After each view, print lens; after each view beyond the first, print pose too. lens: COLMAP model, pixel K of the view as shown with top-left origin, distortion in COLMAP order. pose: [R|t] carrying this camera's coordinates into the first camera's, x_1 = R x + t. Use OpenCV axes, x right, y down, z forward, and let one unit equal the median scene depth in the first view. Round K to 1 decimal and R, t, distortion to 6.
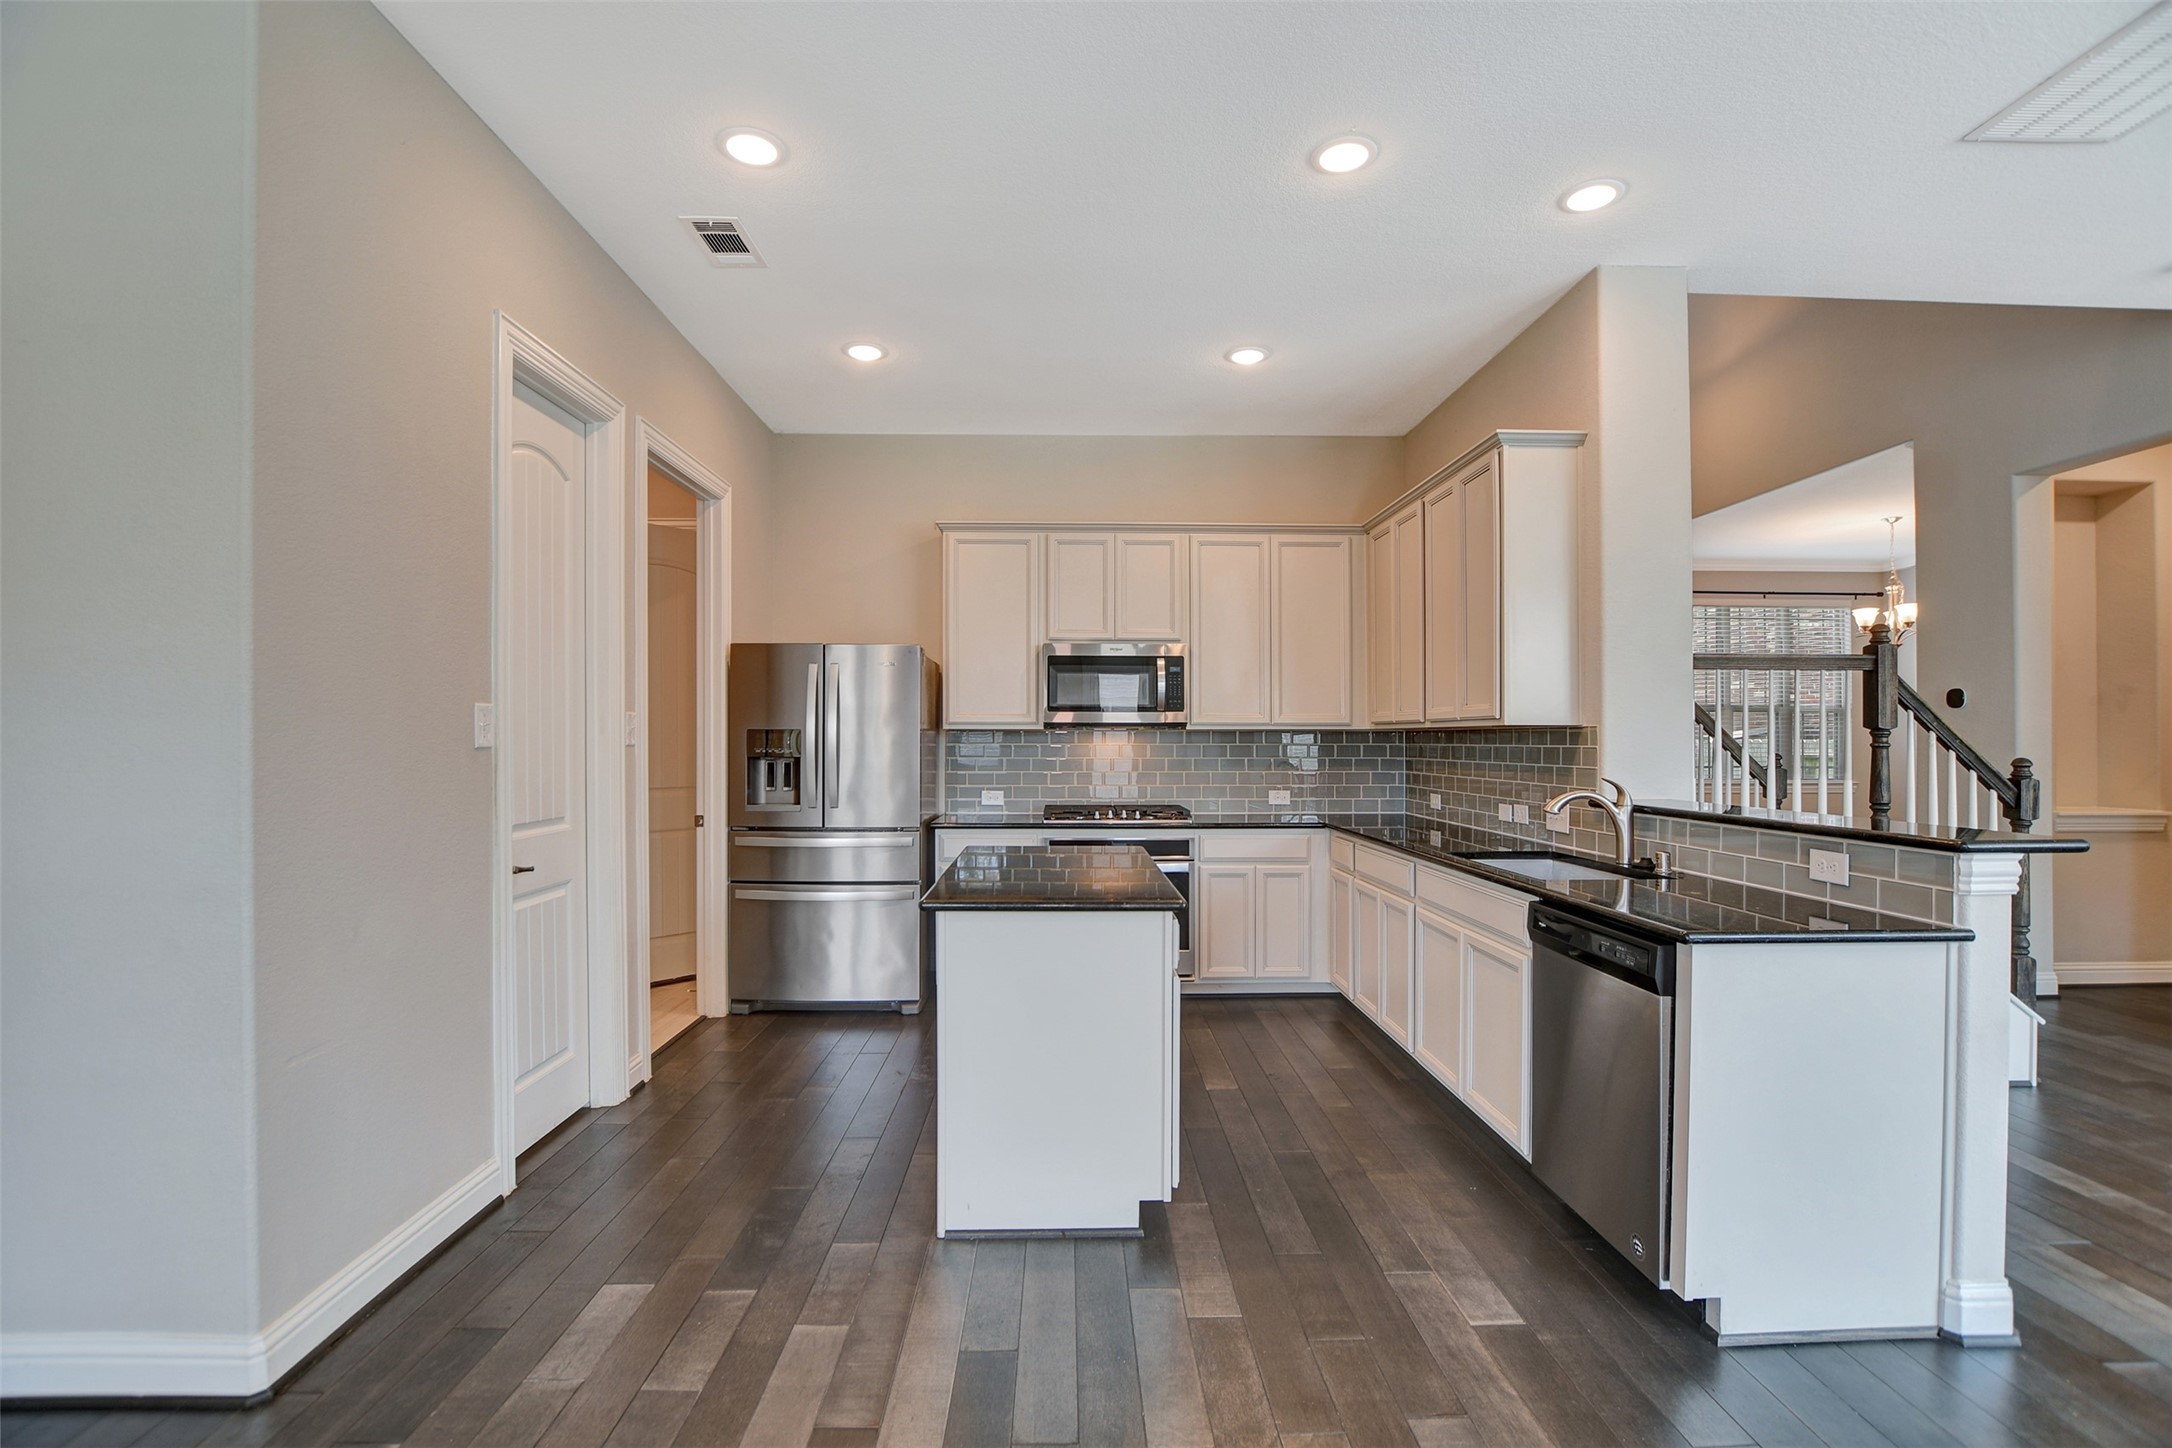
lens RADIAL K [[969.3, 0, 1087.9], [0, 969.3, 729.4], [0, 0, 1]] dist [-0.033123, 0.004150]
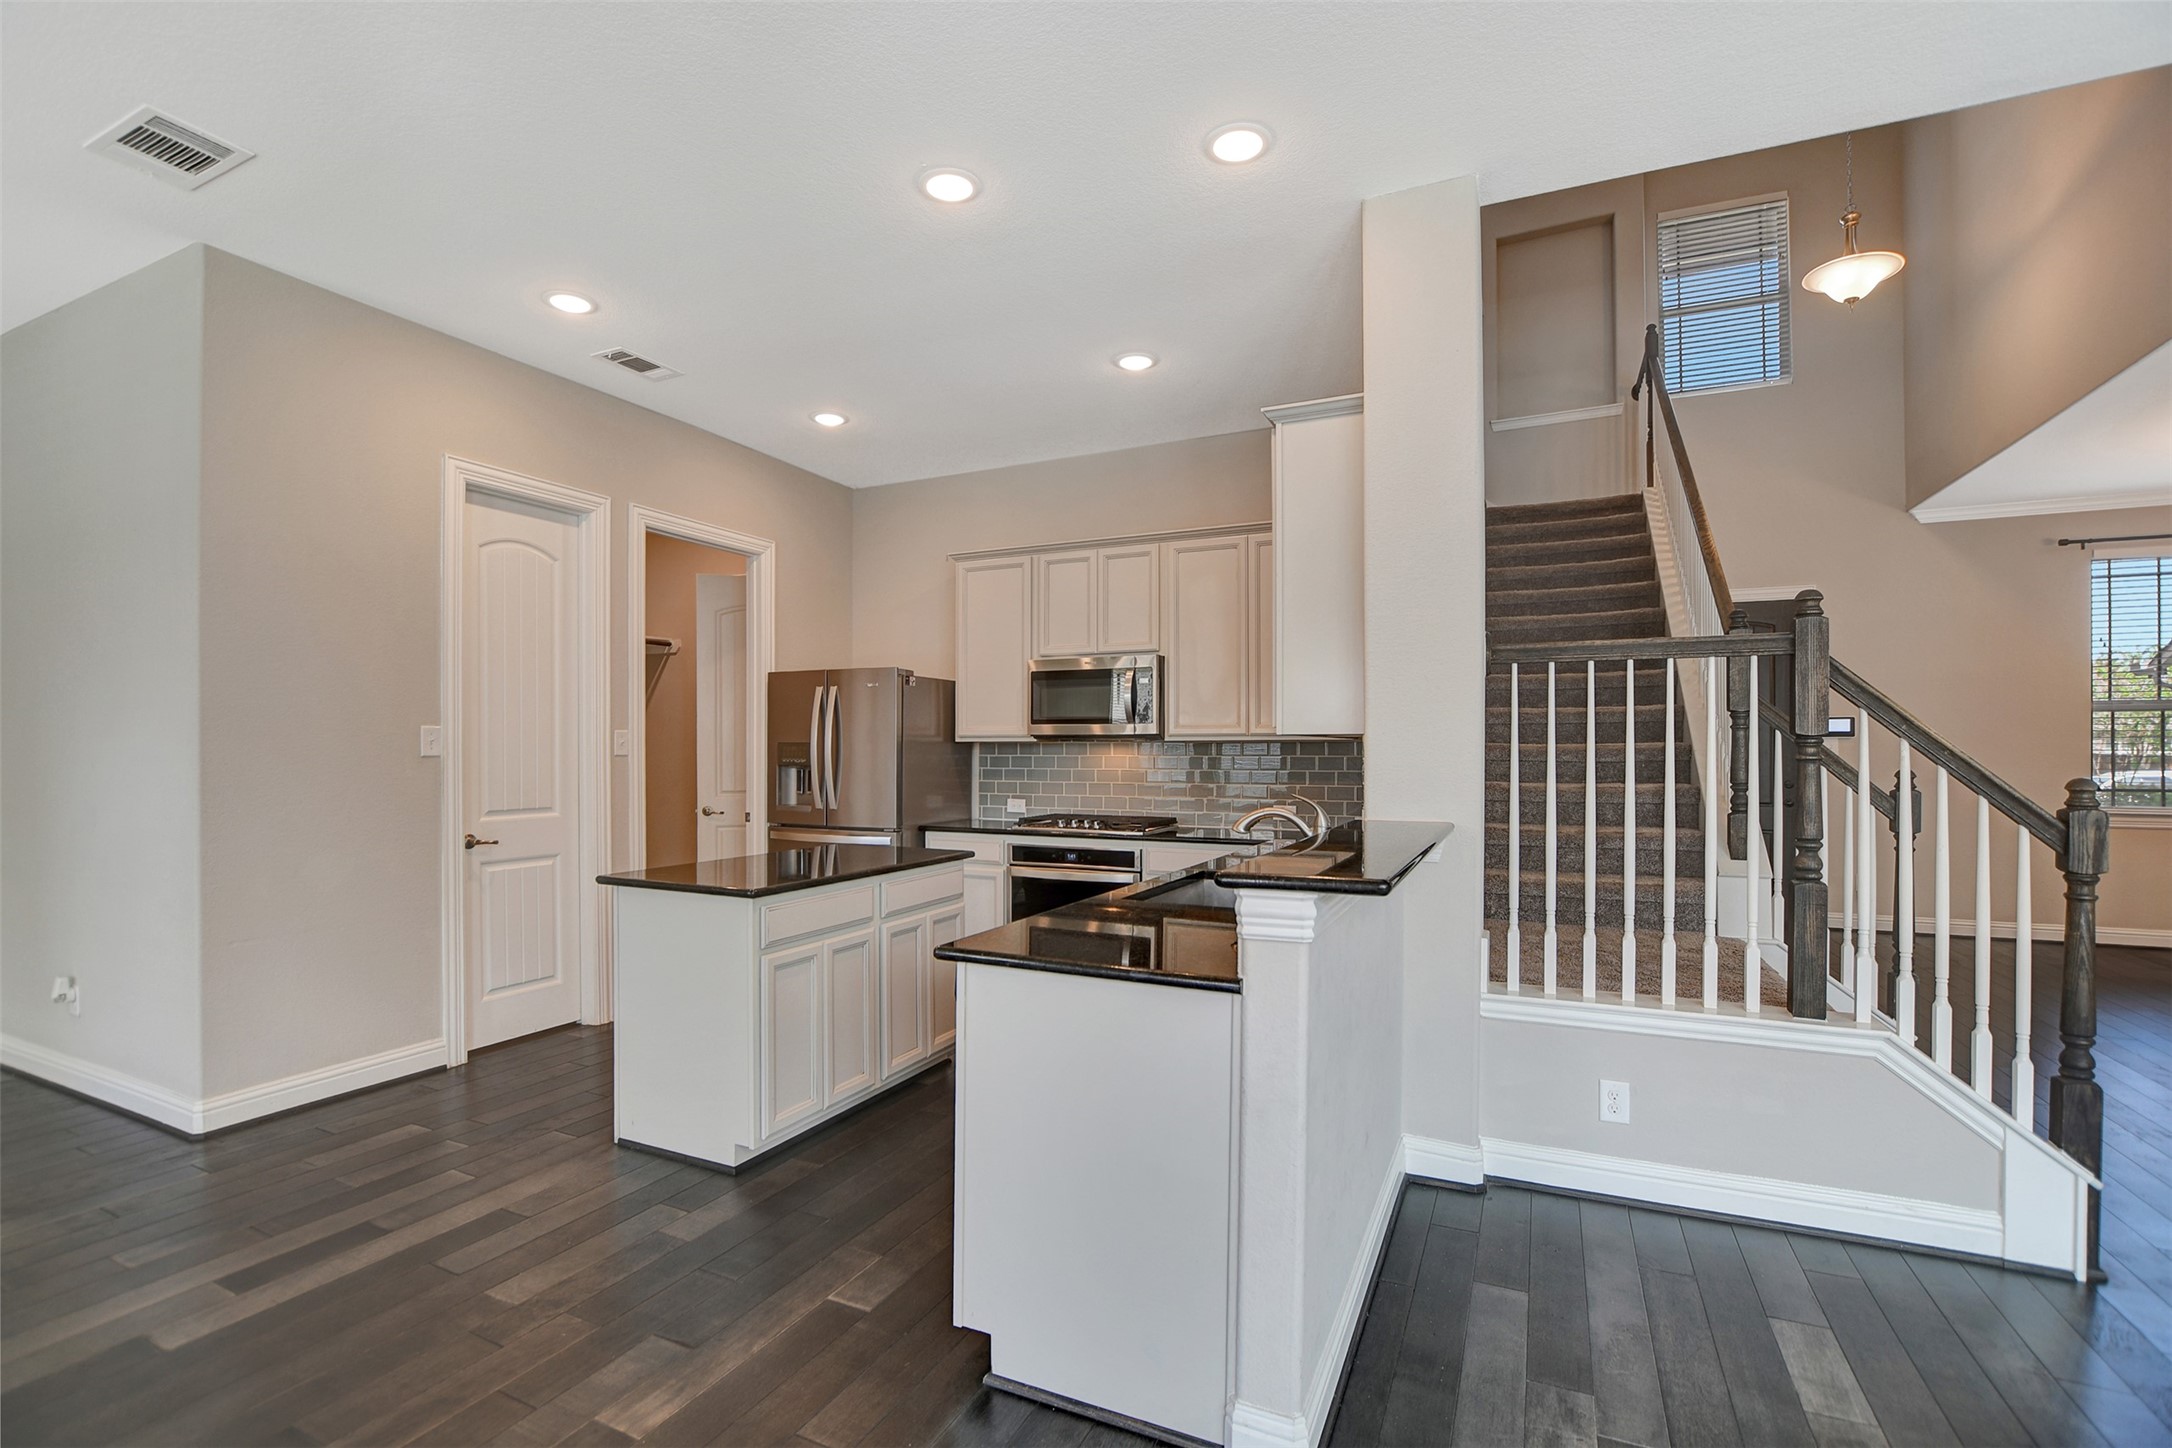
lens RADIAL K [[969.3, 0, 1075.7], [0, 969.3, 753.6], [0, 0, 1]] dist [-0.033123, 0.004150]
pose [[0.893005, 0.000717, -0.450047, 0.566912], [0.004626, 0.999931, 0.010772, 0.002521], [0.450024, -0.011701, 0.892940, 0.087546]]
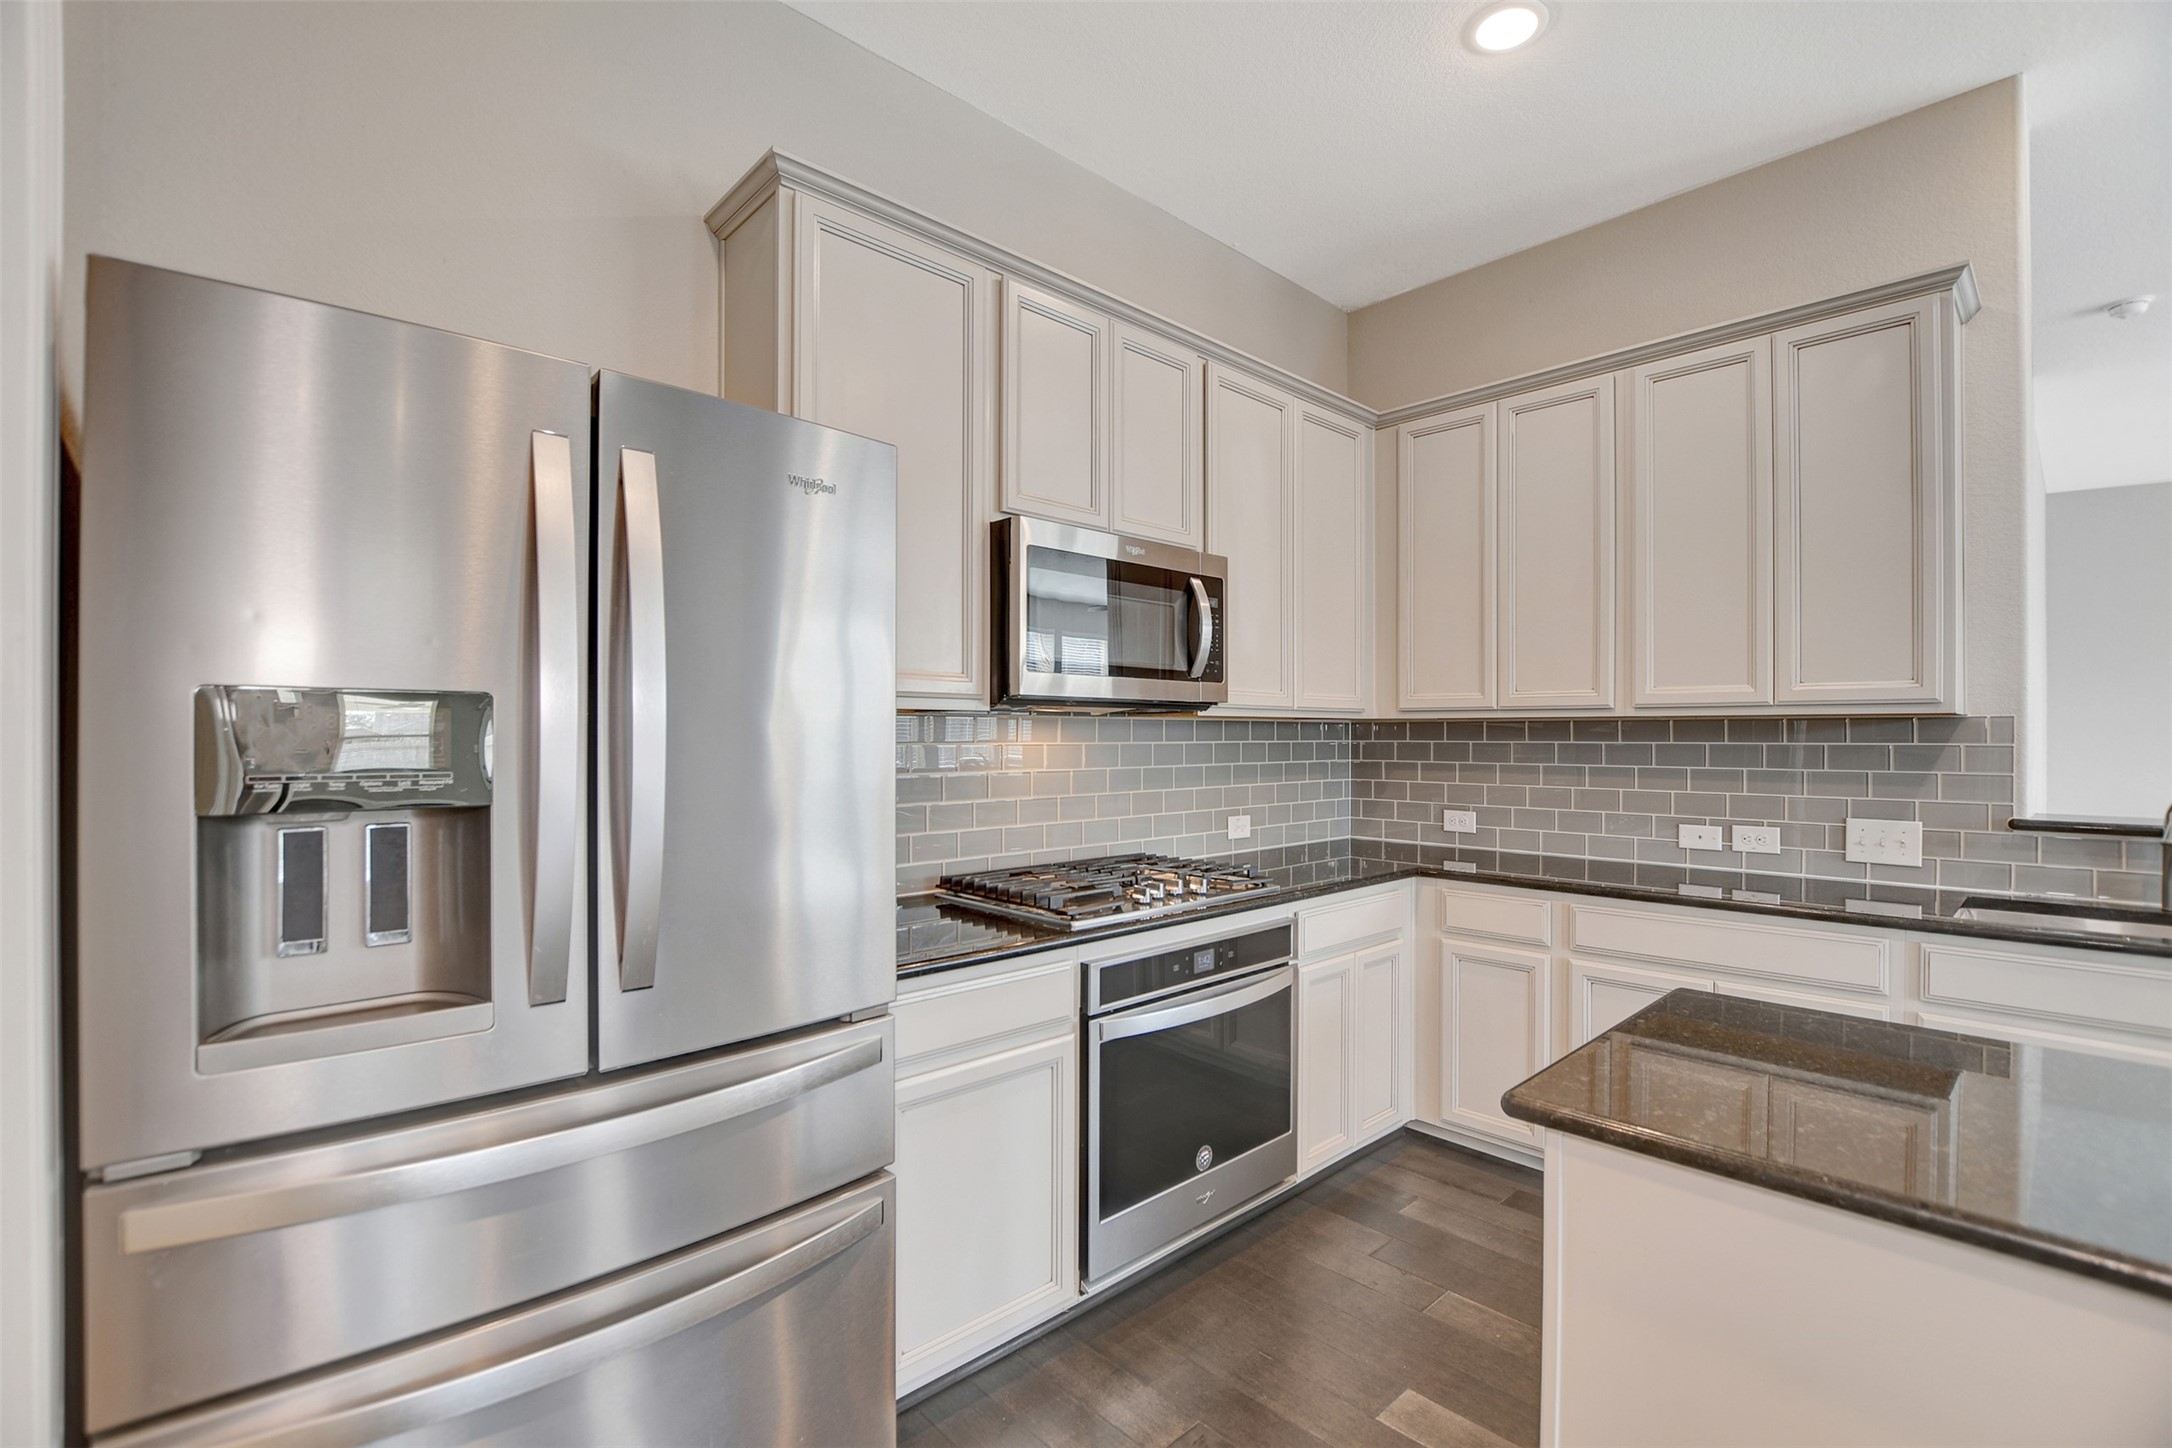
lens RADIAL K [[969.3, 0, 1103.5], [0, 969.3, 727.5], [0, 0, 1]] dist [-0.033123, 0.004150]
pose [[0.743031, 0.004712, 0.669241, -0.368575], [-0.007690, 0.999969, 0.001498, 0.007555], [-0.669213, -0.006260, 0.743044, 0.765279]]
